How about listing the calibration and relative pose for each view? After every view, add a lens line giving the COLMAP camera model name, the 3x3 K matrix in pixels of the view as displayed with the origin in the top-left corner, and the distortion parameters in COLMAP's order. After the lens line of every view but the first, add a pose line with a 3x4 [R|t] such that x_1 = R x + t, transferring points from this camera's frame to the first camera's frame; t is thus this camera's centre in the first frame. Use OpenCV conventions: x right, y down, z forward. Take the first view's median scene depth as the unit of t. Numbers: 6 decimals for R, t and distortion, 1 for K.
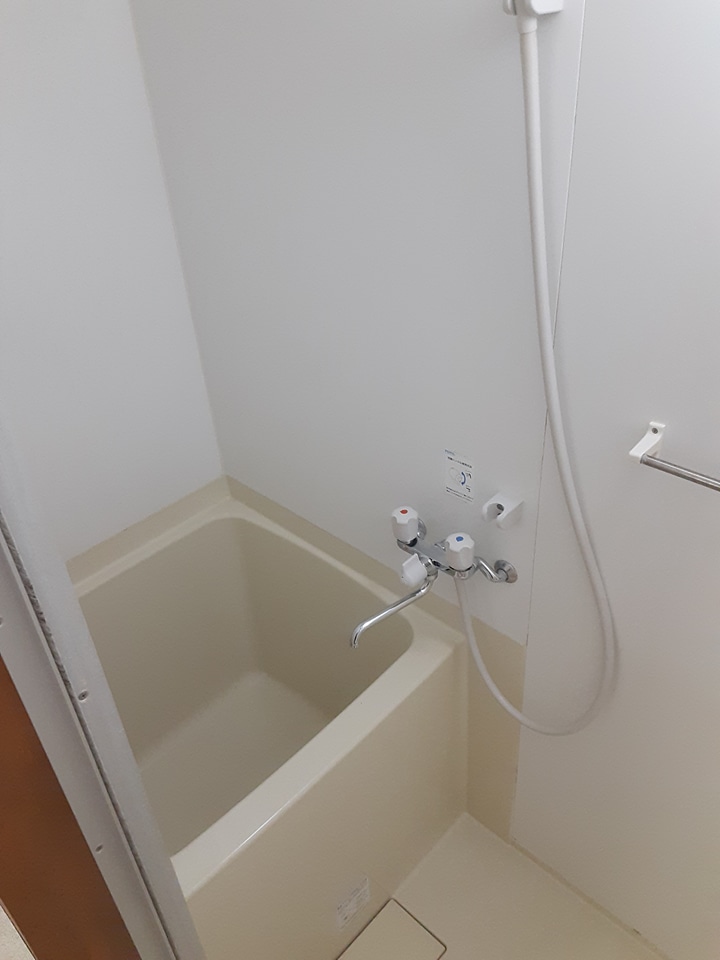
lens RADIAL K [[768.8, 0, 352.8], [0, 768.8, 481.7], [0, 0, 1]] dist [0.117646, -0.173074]
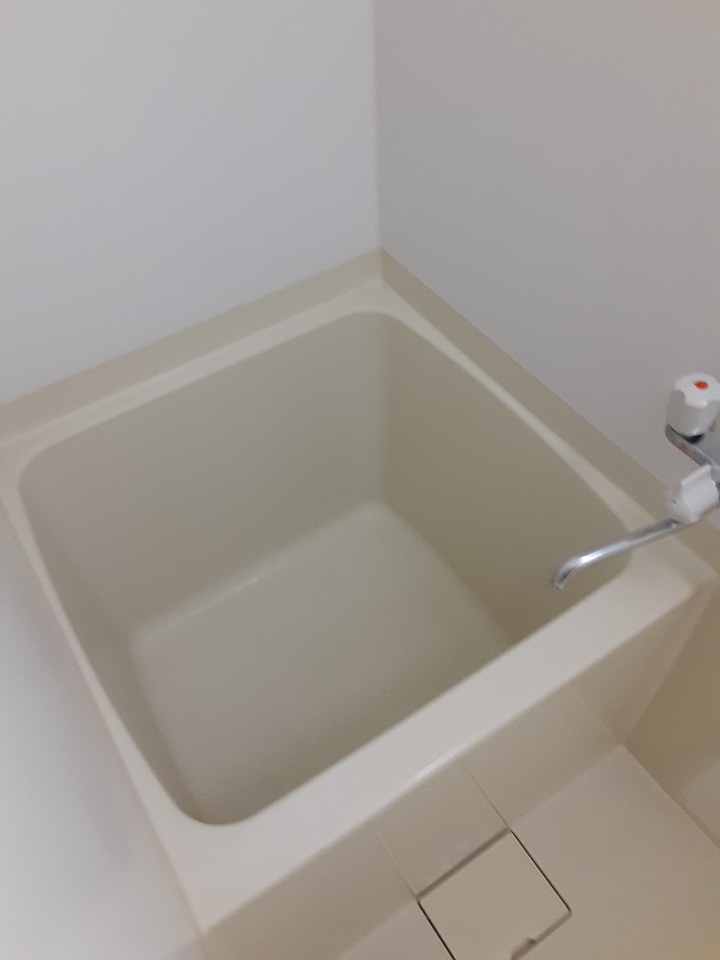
lens RADIAL K [[768.8, 0, 352.8], [0, 768.8, 481.7], [0, 0, 1]] dist [0.117646, -0.173074]
pose [[0.975658, 0.185613, -0.116785, -0.075114], [-0.141779, 0.940171, 0.309803, -0.025808], [0.167301, -0.285704, 0.943601, 0.303777]]
